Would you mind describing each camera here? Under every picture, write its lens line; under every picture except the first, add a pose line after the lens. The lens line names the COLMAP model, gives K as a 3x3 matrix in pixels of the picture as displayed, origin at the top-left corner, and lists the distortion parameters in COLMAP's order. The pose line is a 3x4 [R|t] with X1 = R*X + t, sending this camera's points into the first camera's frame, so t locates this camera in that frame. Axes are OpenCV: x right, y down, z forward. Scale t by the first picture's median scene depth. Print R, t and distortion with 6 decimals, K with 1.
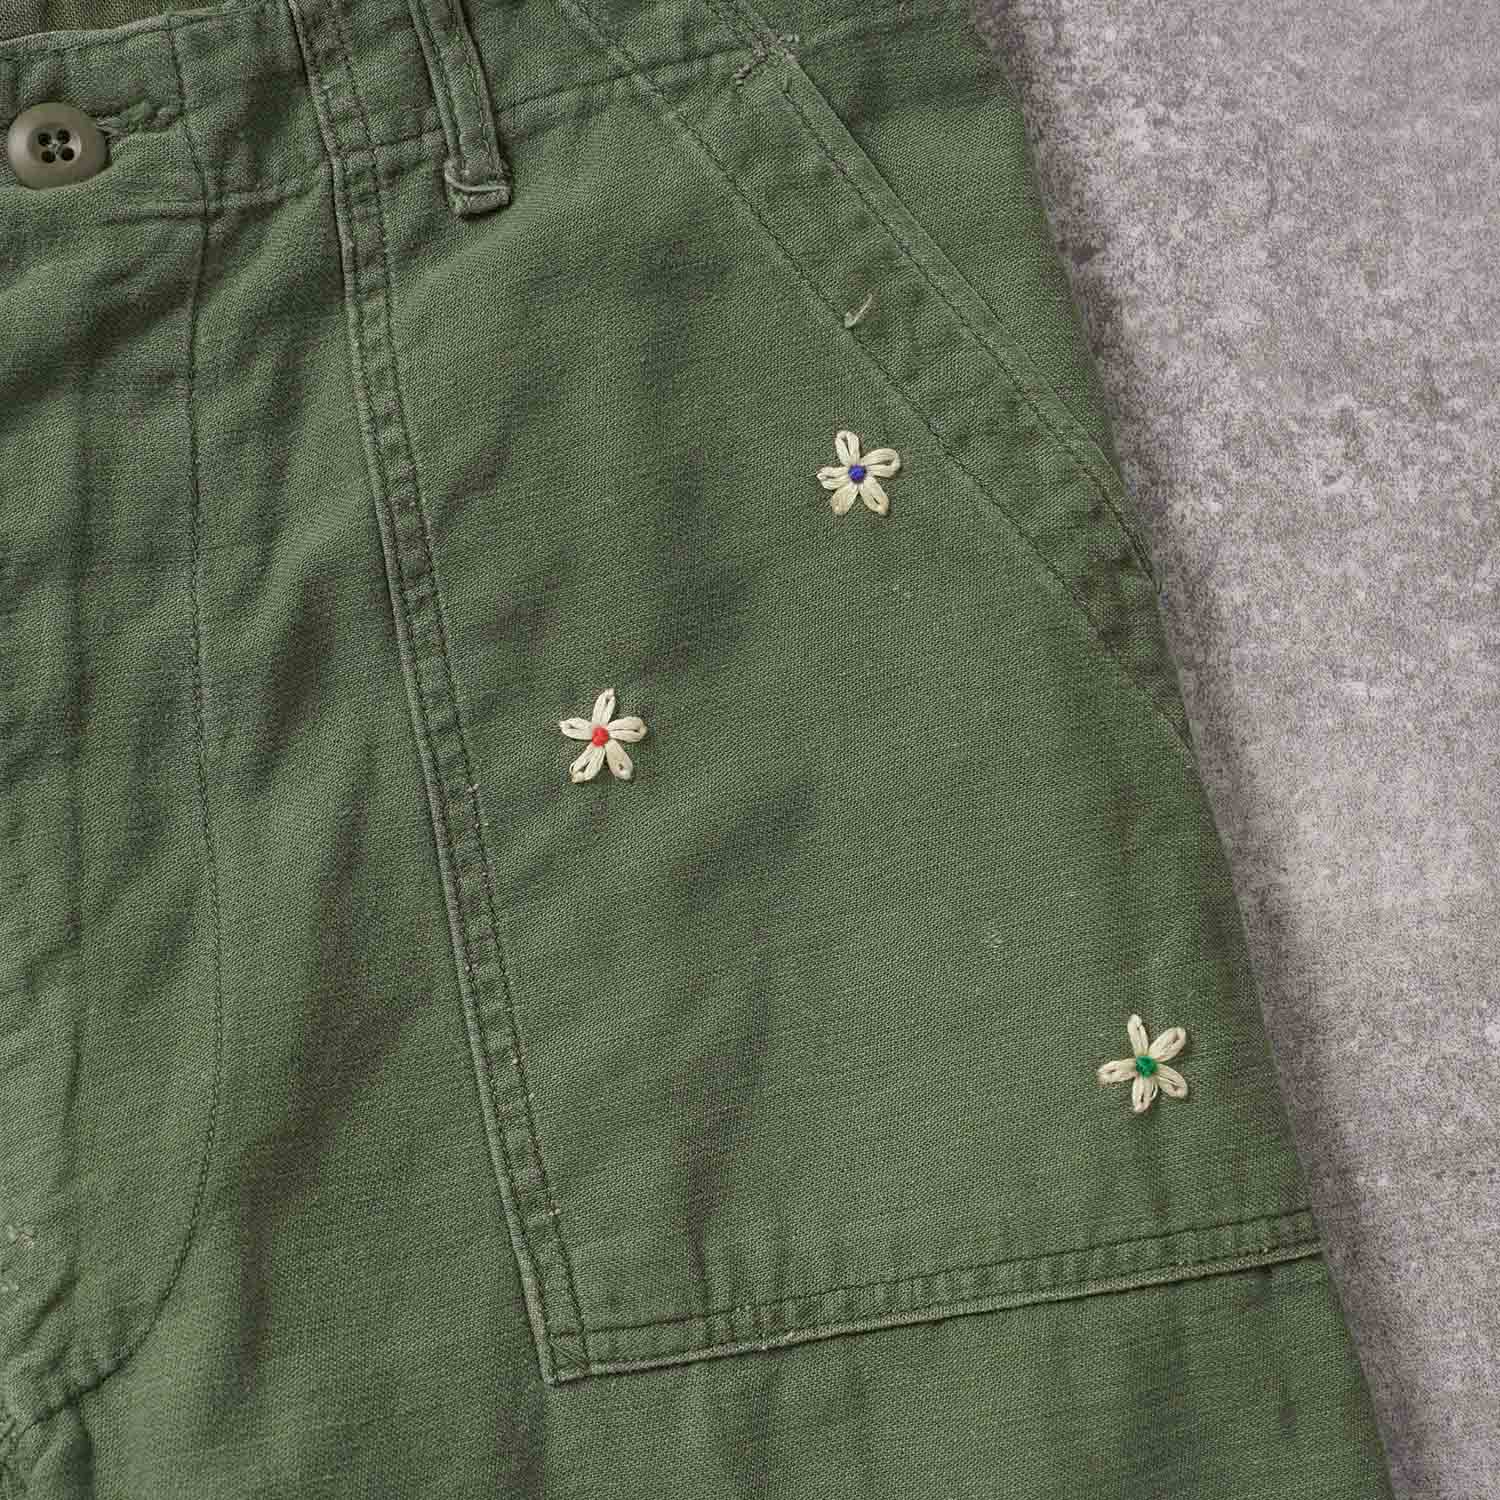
lens RADIAL K [[3604.3, 0, 751.9], [0, 3604.3, 751.0], [0, 0, 1]] dist [0.265822, 0.000000]
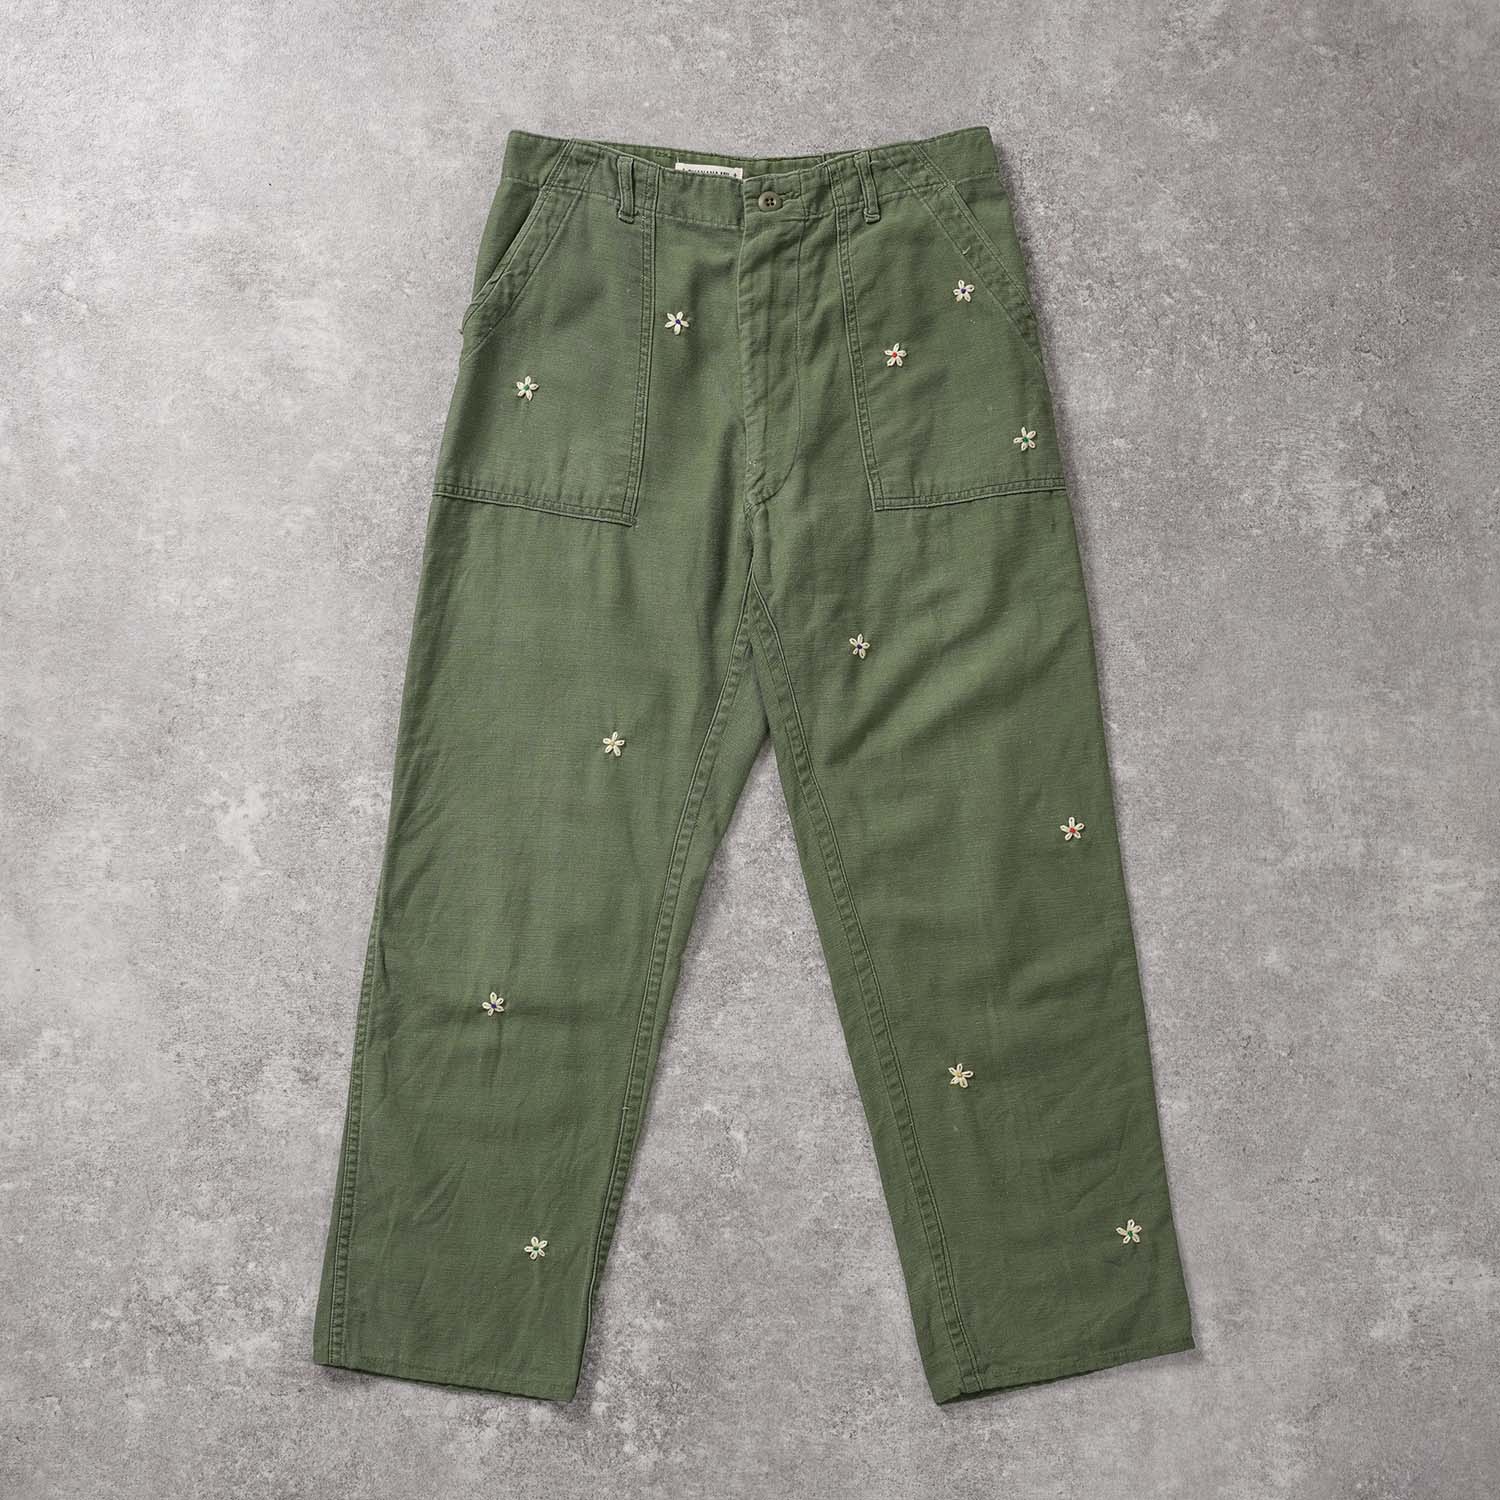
lens RADIAL K [[2004.8, 0, 746.0], [0, 2004.8, 749.2], [0, 0, 1]] dist [-0.048475, 0.000000]
pose [[0.995562, 0.060208, -0.072332, -0.019784], [-0.053867, 0.994783, 0.086637, 0.247474], [0.077171, -0.082356, 0.993611, -1.249605]]
